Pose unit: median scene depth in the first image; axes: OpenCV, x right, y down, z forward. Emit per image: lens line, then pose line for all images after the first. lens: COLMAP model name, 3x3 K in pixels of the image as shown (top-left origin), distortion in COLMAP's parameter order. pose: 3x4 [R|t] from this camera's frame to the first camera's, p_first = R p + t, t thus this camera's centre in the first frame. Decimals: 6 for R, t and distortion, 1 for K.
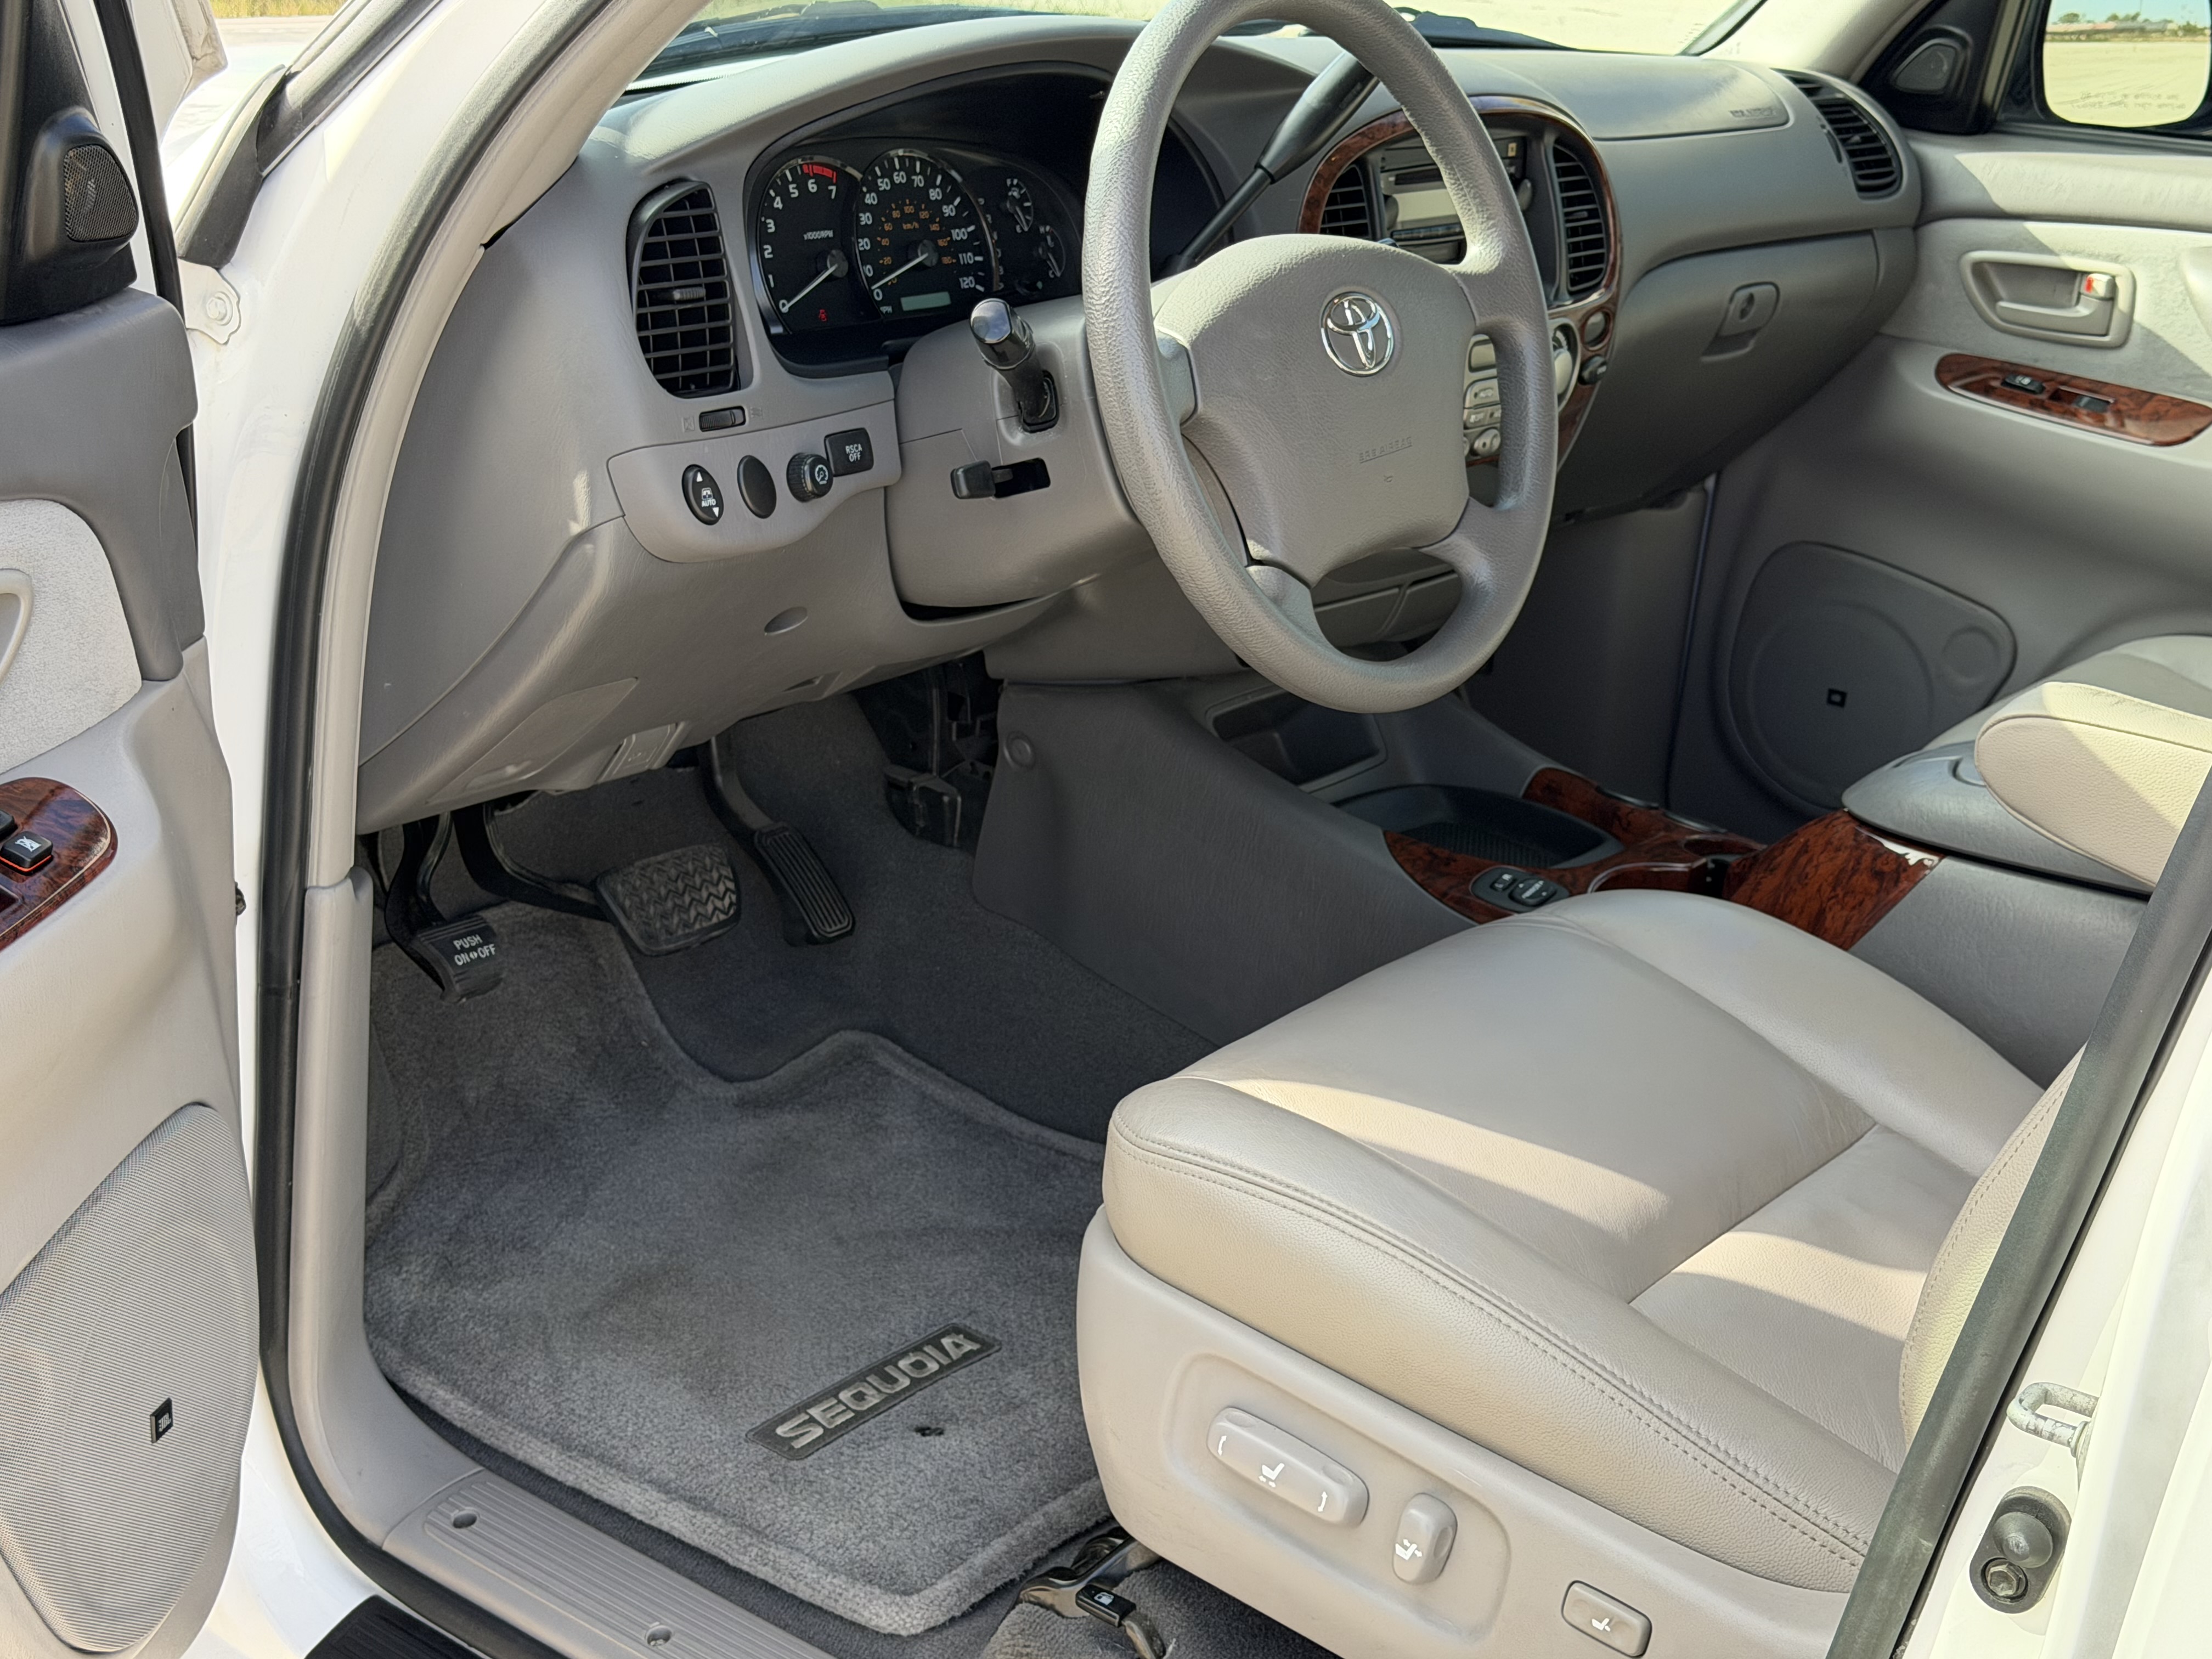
lens RADIAL K [[3081.2, 0, 1106.0], [0, 3081.2, 829.5], [0, 0, 1]] dist [0.019426, 0.029097]
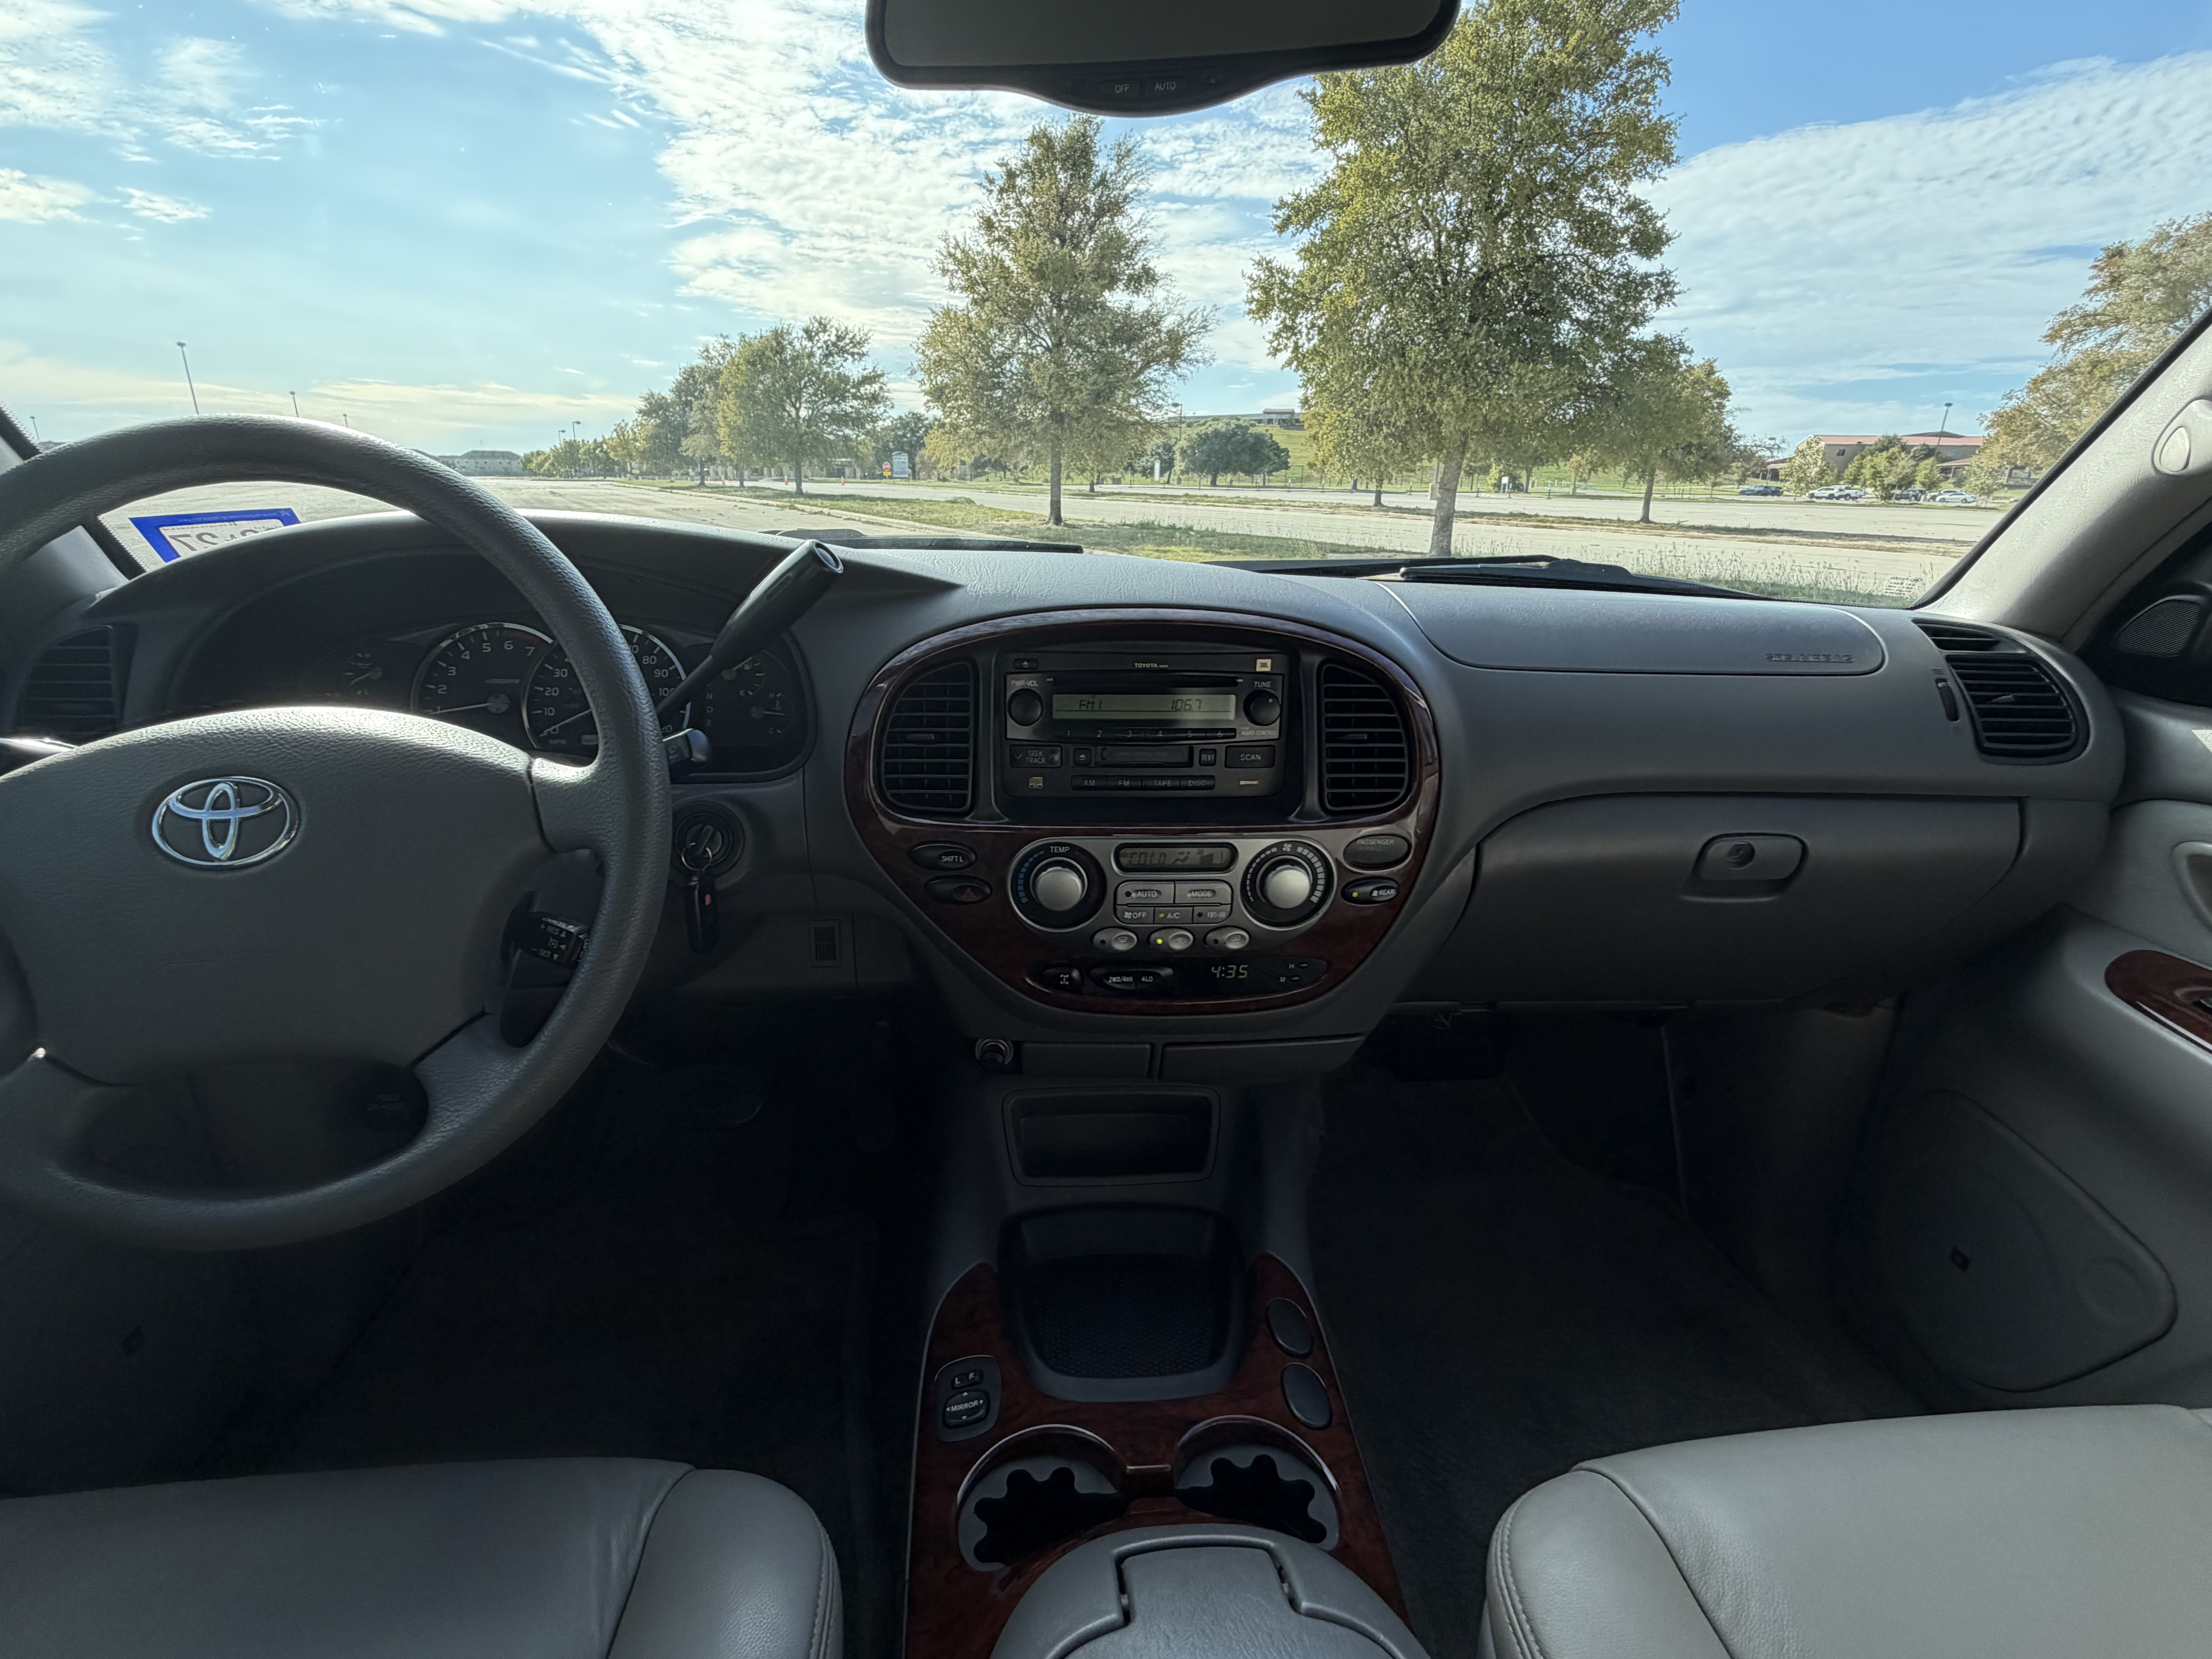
lens RADIAL K [[1088.3, 0, 1106.0], [0, 1088.3, 829.5], [0, 0, 1]] dist [0.000310, 0.000267]
pose [[0.667659, 0.178827, -0.722670, 0.299256], [-0.216118, 0.975476, 0.041718, -0.139941], [0.712407, 0.128329, 0.689933, 0.587149]]
